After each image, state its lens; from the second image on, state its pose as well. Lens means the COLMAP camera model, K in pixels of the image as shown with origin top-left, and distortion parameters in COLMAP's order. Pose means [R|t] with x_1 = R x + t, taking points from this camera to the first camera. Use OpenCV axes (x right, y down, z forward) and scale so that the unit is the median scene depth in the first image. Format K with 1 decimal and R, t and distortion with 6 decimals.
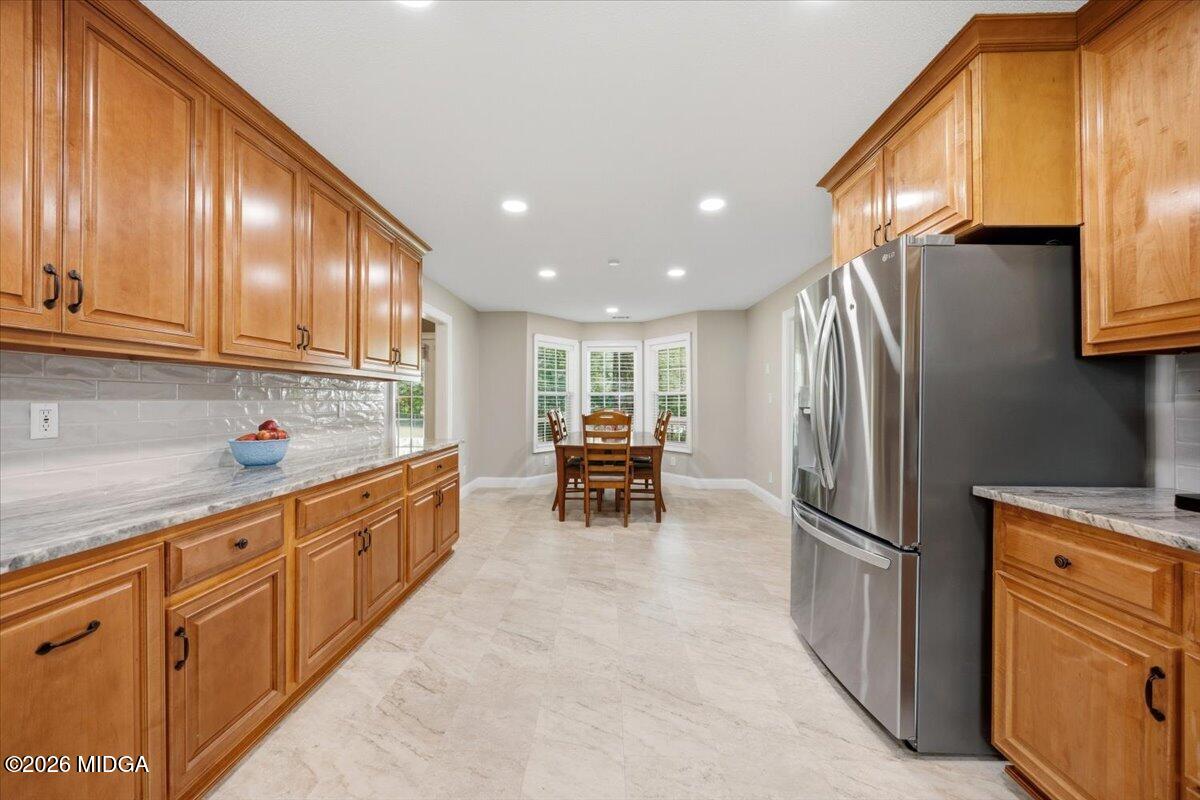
lens RADIAL K [[462.8, 0, 595.8], [0, 462.8, 401.5], [0, 0, 1]] dist [-0.000780, -0.000173]
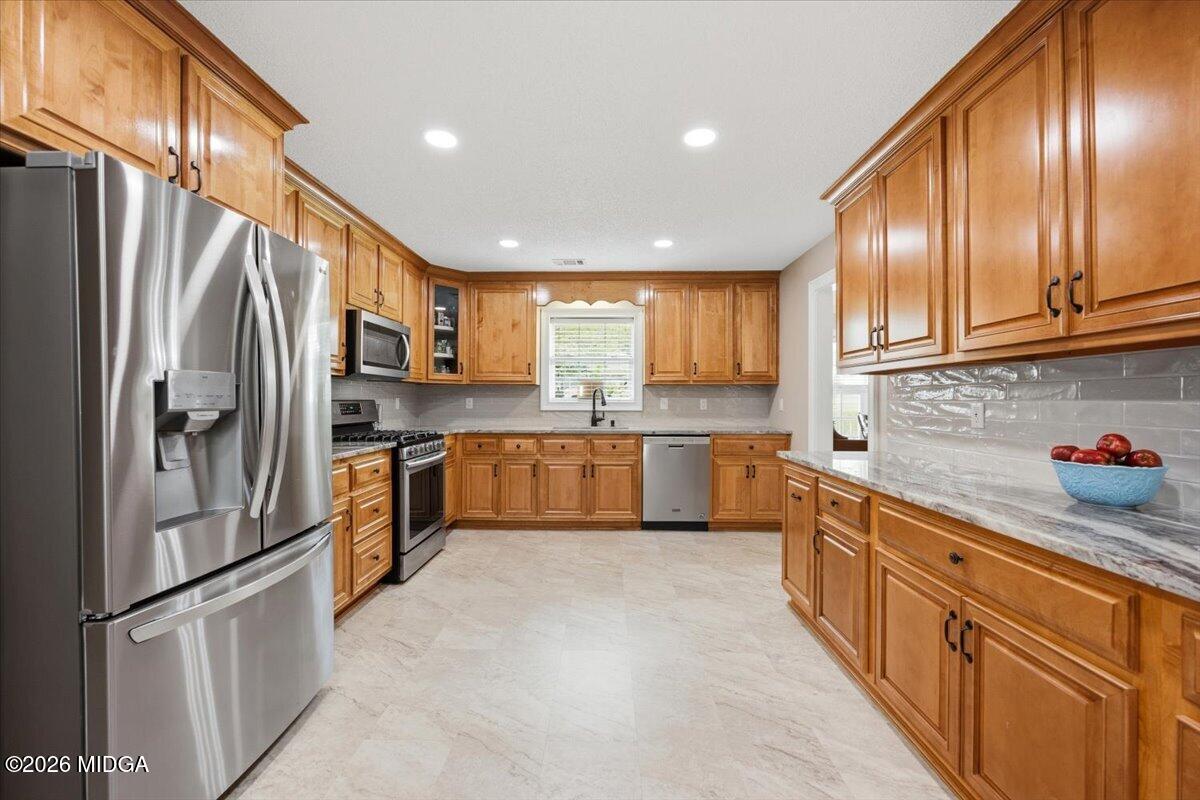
lens RADIAL K [[462.8, 0, 599.9], [0, 462.8, 399.5], [0, 0, 1]] dist [-0.000780, -0.000173]
pose [[-0.999941, -0.005472, -0.009342, -0.030811], [-0.005462, 0.999984, -0.001123, 0.000640], [0.009348, -0.001072, -0.999956, 1.732147]]
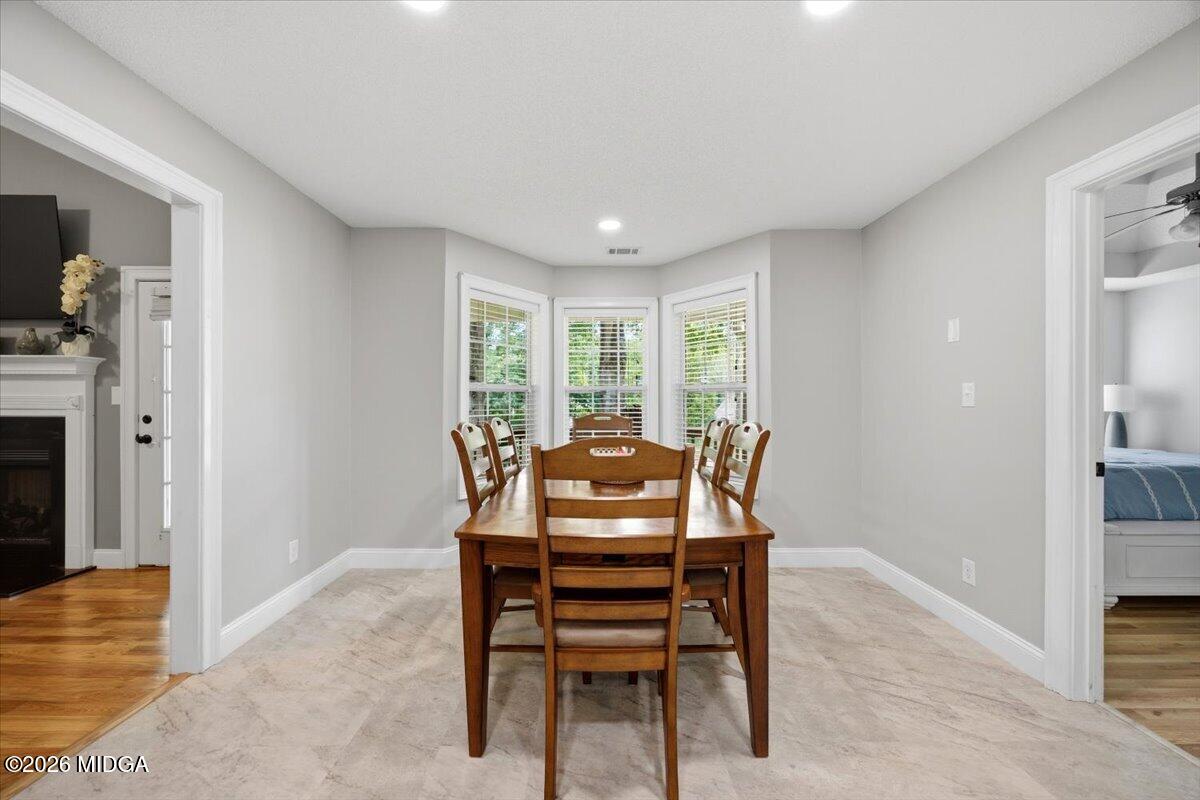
lens RADIAL K [[462.8, 0, 603.8], [0, 462.8, 397.7], [0, 0, 1]] dist [-0.000780, -0.000173]
pose [[0.998642, 0.001355, 0.052082, 0.001358], [-0.001033, 0.999980, -0.006210, -0.002136], [-0.052089, 0.006148, 0.998624, 0.566557]]
